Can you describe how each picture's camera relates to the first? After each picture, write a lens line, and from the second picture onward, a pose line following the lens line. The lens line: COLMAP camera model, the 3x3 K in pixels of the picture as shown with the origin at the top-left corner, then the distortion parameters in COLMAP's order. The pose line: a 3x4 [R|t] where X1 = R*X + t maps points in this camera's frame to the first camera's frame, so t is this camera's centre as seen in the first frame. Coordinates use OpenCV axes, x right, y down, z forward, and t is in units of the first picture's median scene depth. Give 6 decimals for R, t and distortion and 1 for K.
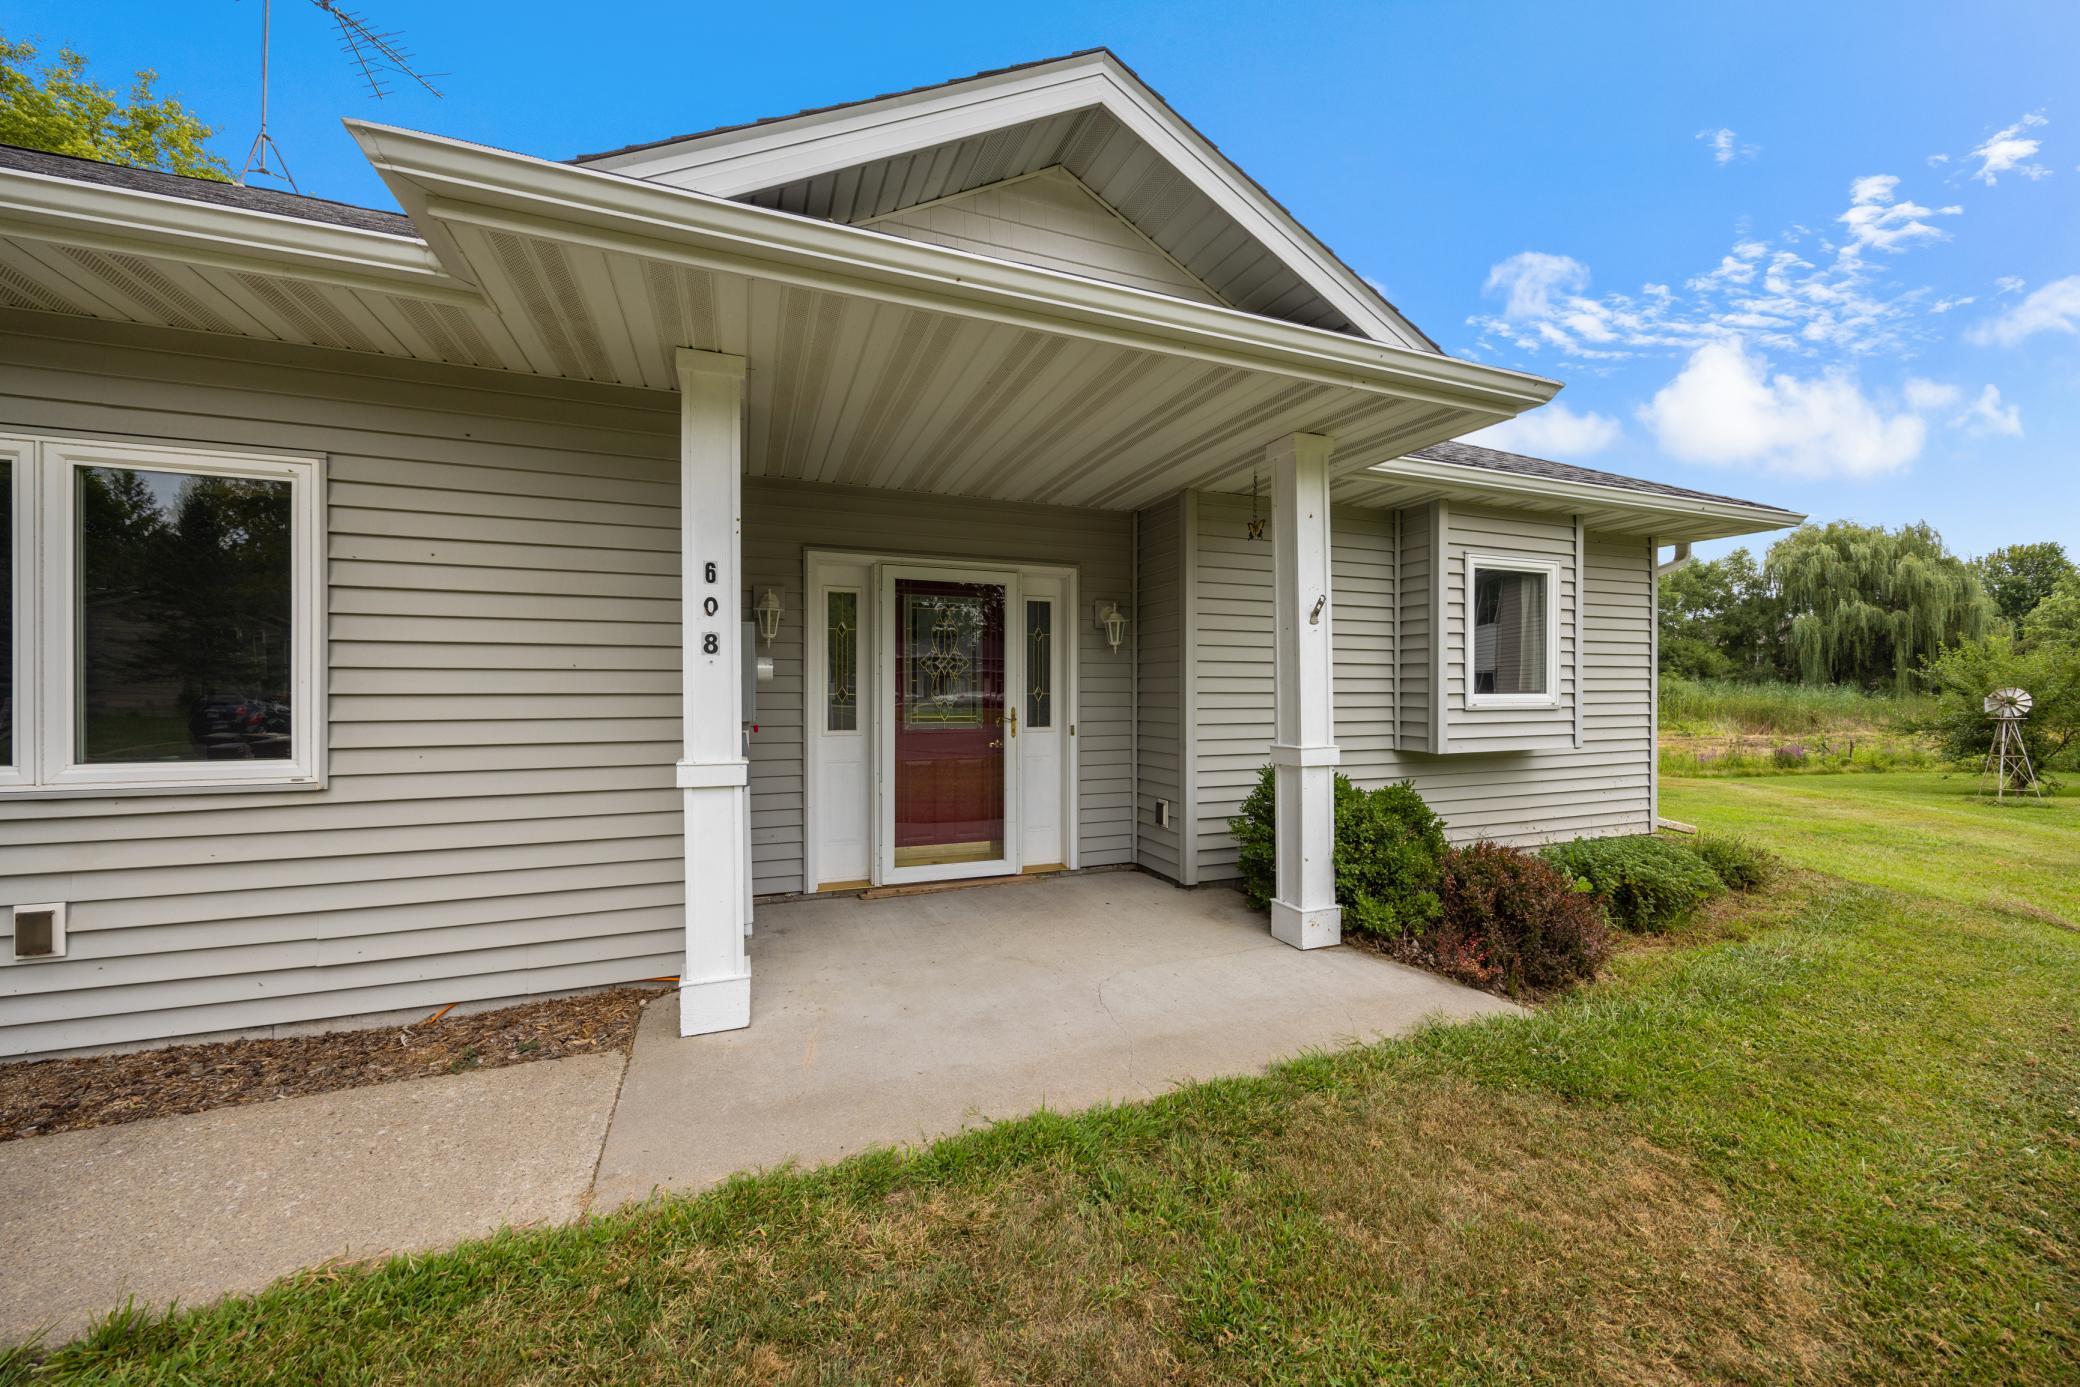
lens RADIAL K [[785.6, 0, 1044.2], [0, 785.6, 692.0], [0, 0, 1]] dist [-0.001978, -0.000150]
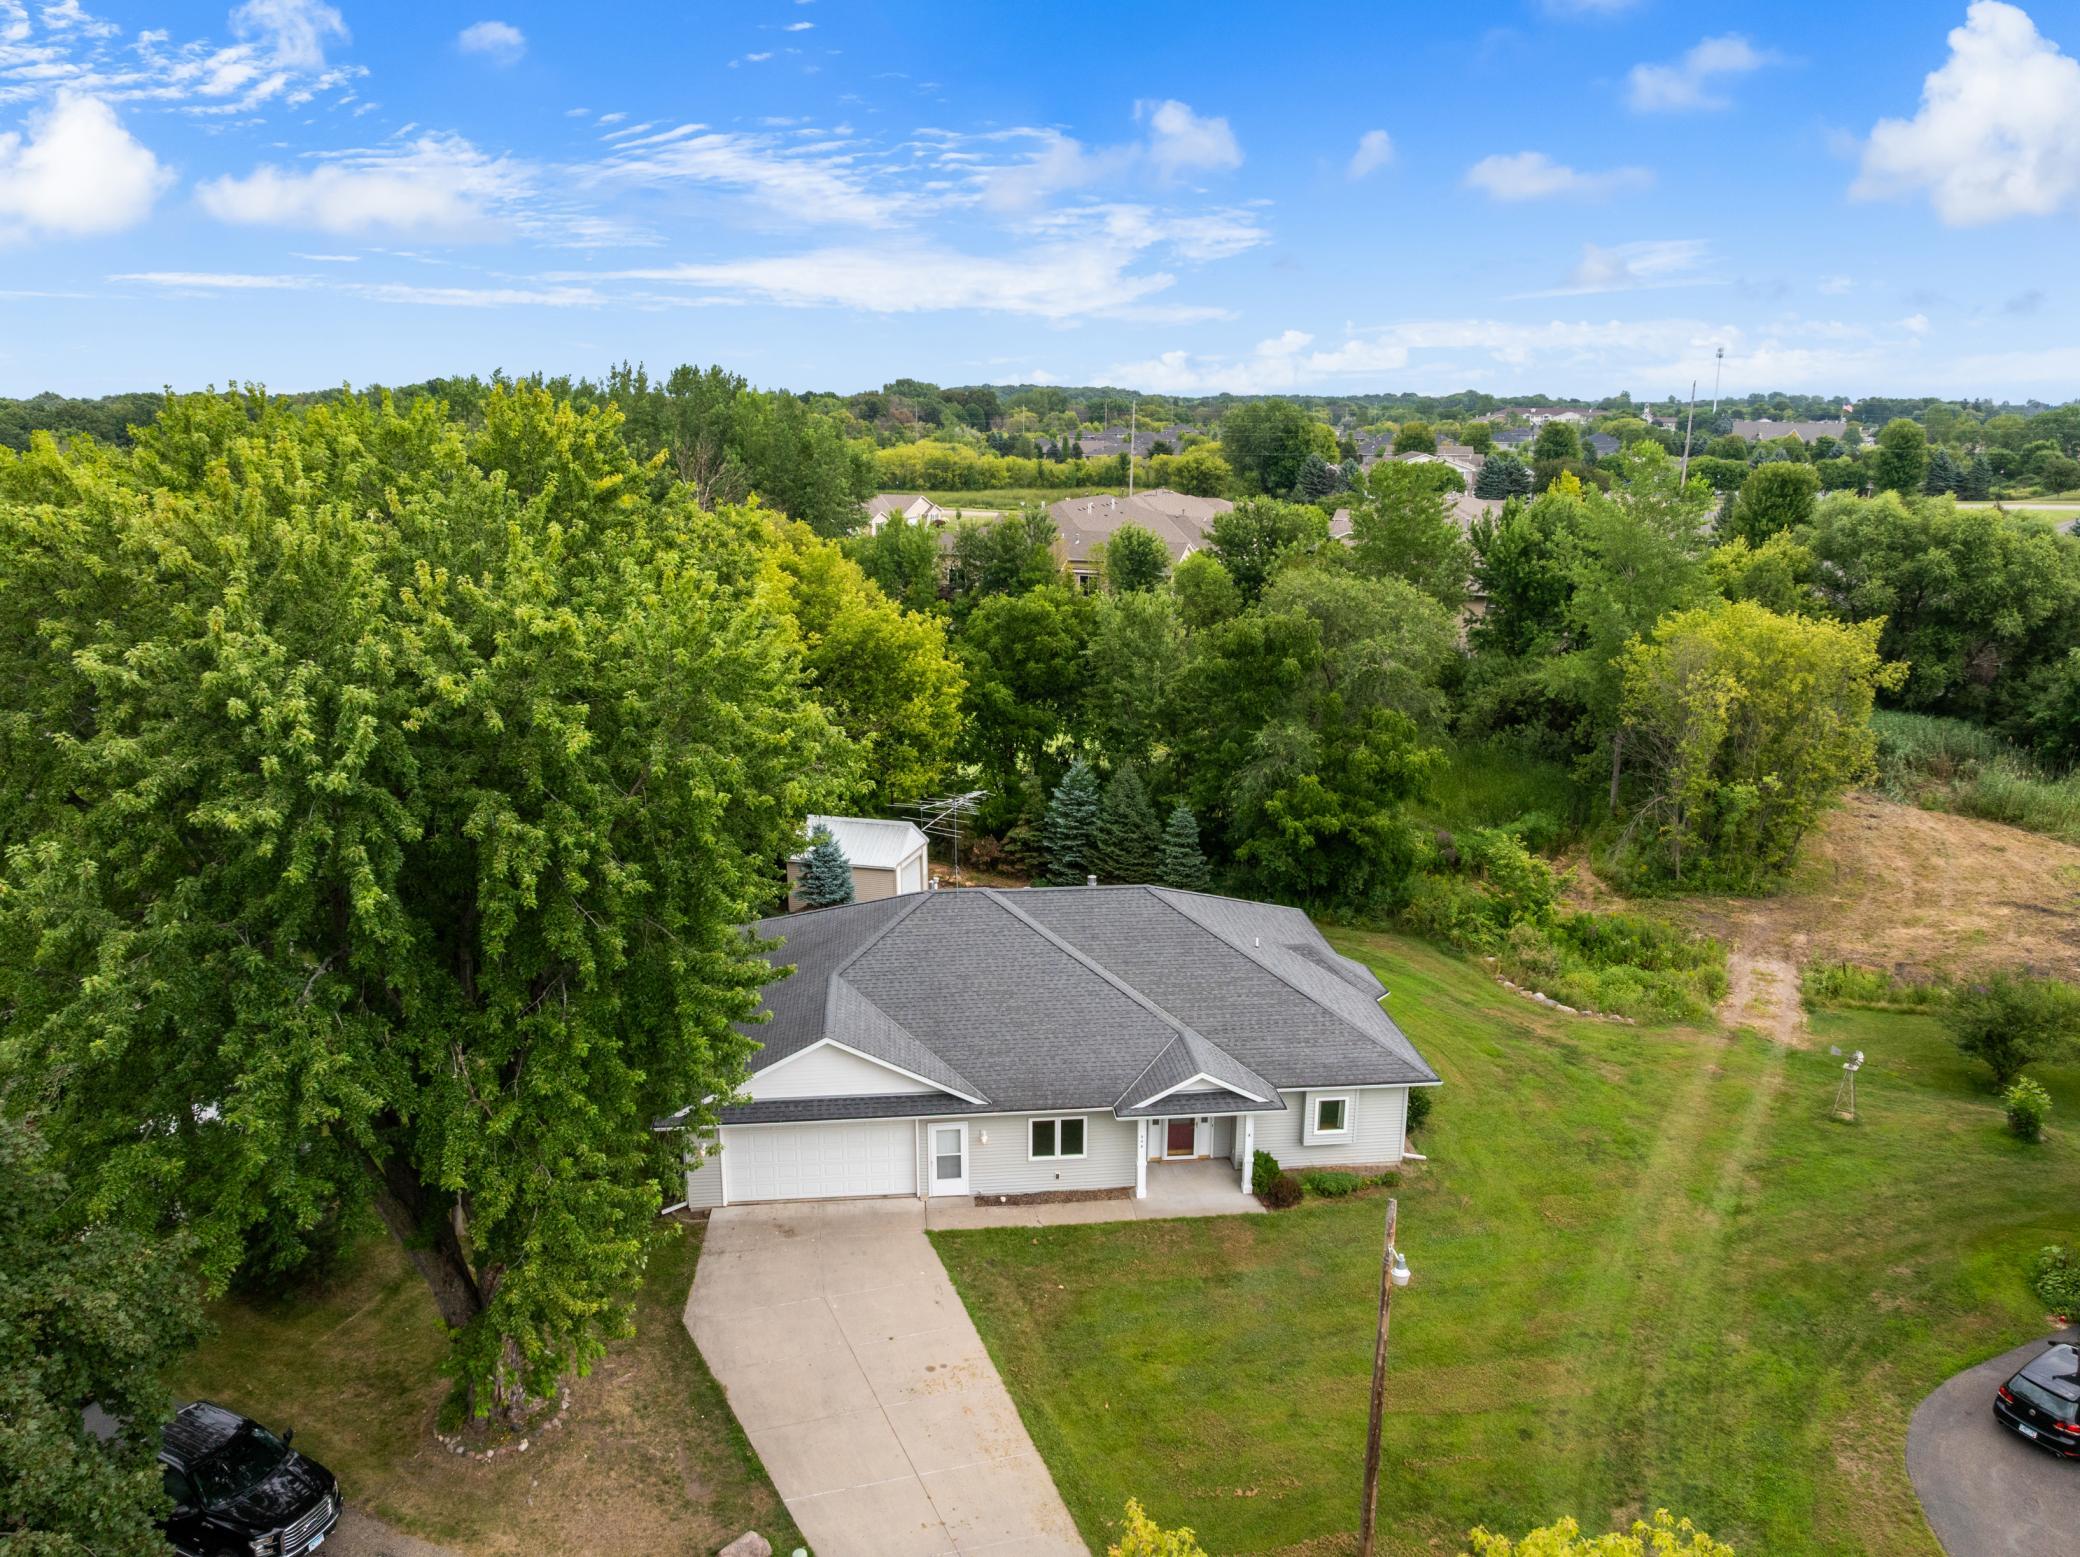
lens RADIAL K [[1464.8, 0, 1041.5], [0, 1464.8, 774.4], [0, 0, 1]] dist [-0.040769, 0.010741]
pose [[0.964133, 0.072036, -0.255458, 1.008917], [-0.007797, 0.969737, 0.244028, -3.646338], [0.265306, -0.233284, 0.935517, -5.996608]]
